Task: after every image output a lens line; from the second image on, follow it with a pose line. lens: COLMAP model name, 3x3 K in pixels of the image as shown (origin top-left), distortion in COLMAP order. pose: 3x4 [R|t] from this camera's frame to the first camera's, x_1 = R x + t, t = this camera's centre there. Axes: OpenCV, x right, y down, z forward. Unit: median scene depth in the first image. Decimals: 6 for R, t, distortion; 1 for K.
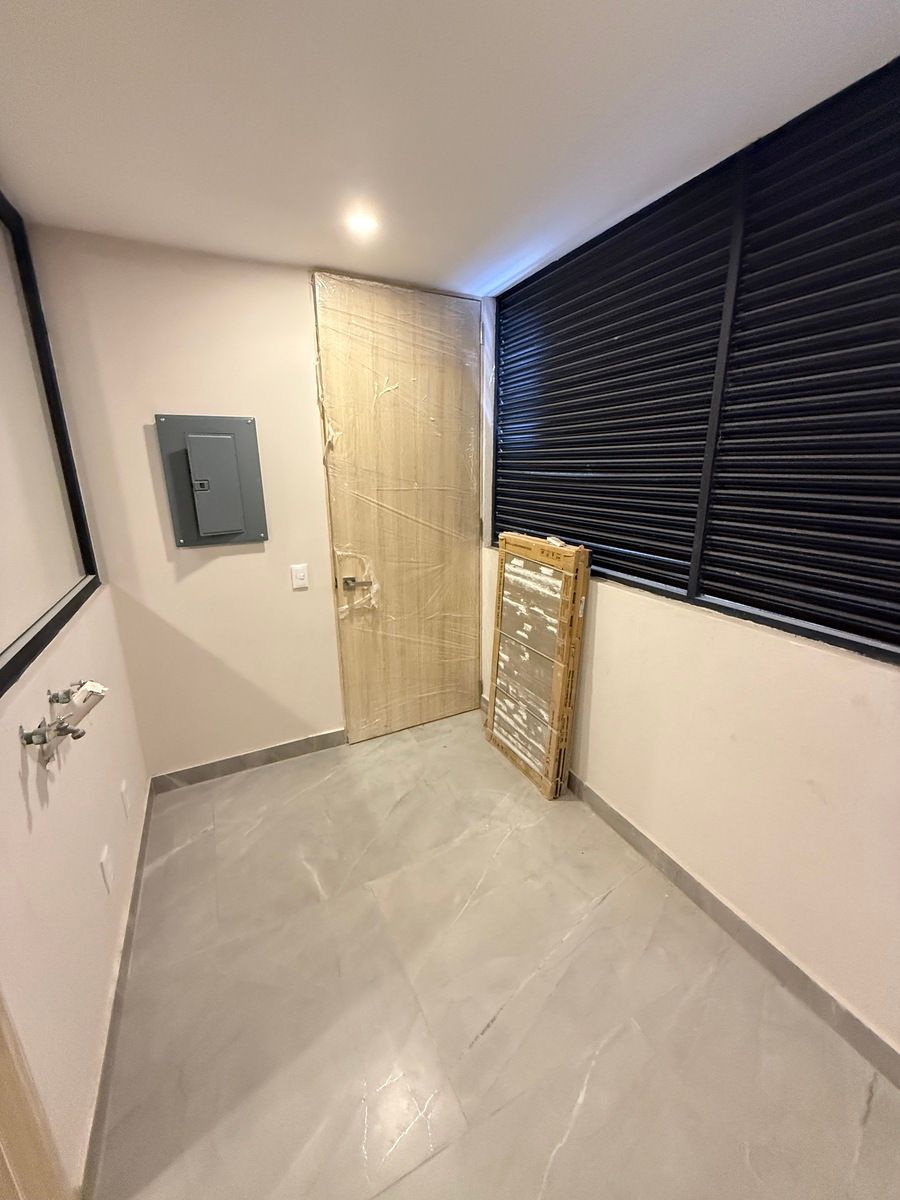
lens RADIAL K [[475.5, 0, 451.8], [0, 475.5, 598.6], [0, 0, 1]] dist [-0.000302, -0.000108]
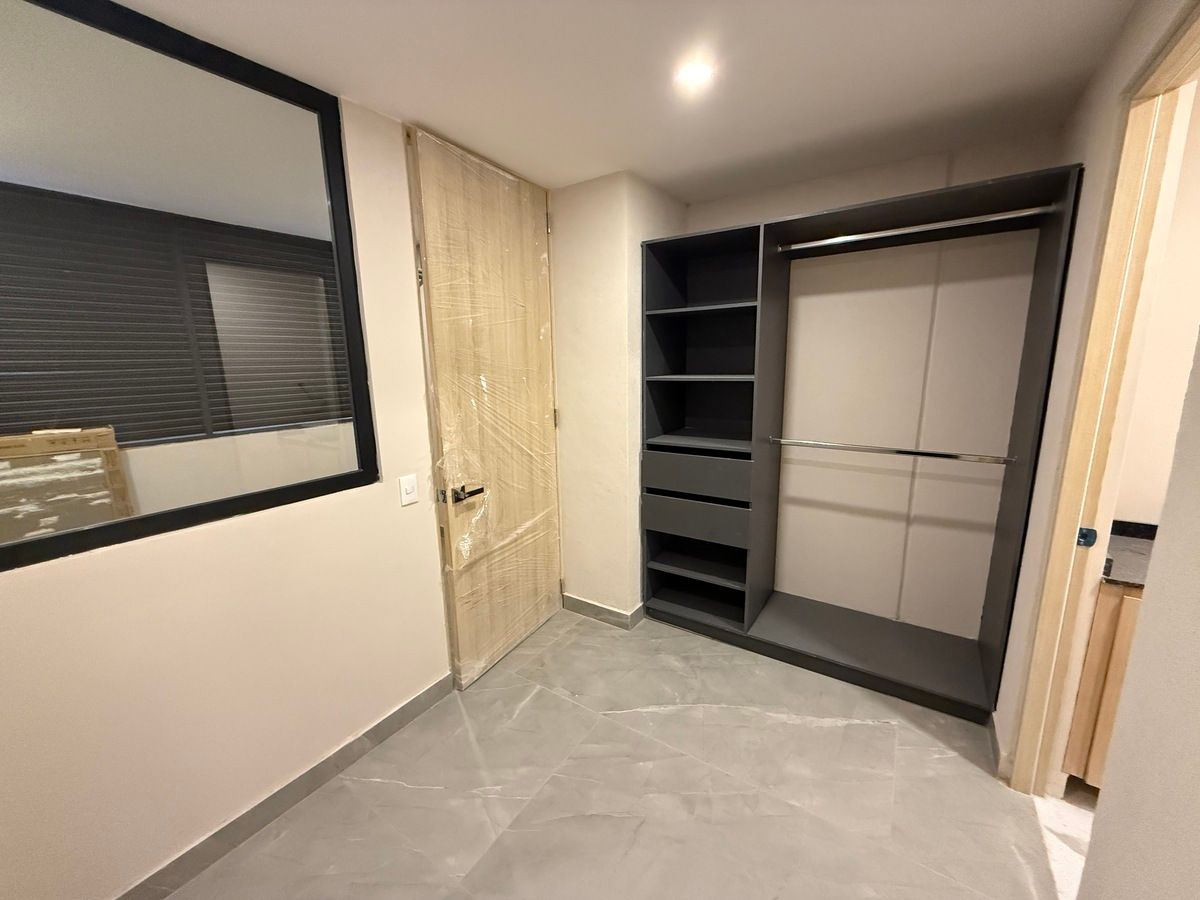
lens RADIAL K [[475.5, 0, 600.1], [0, 475.5, 452.8], [0, 0, 1]] dist [-0.000302, -0.000108]
pose [[-0.491508, -0.149640, 0.857921, -1.334849], [0.254969, 0.917234, 0.306058, -0.087765], [-0.832713, 0.369173, -0.412674, 0.403424]]
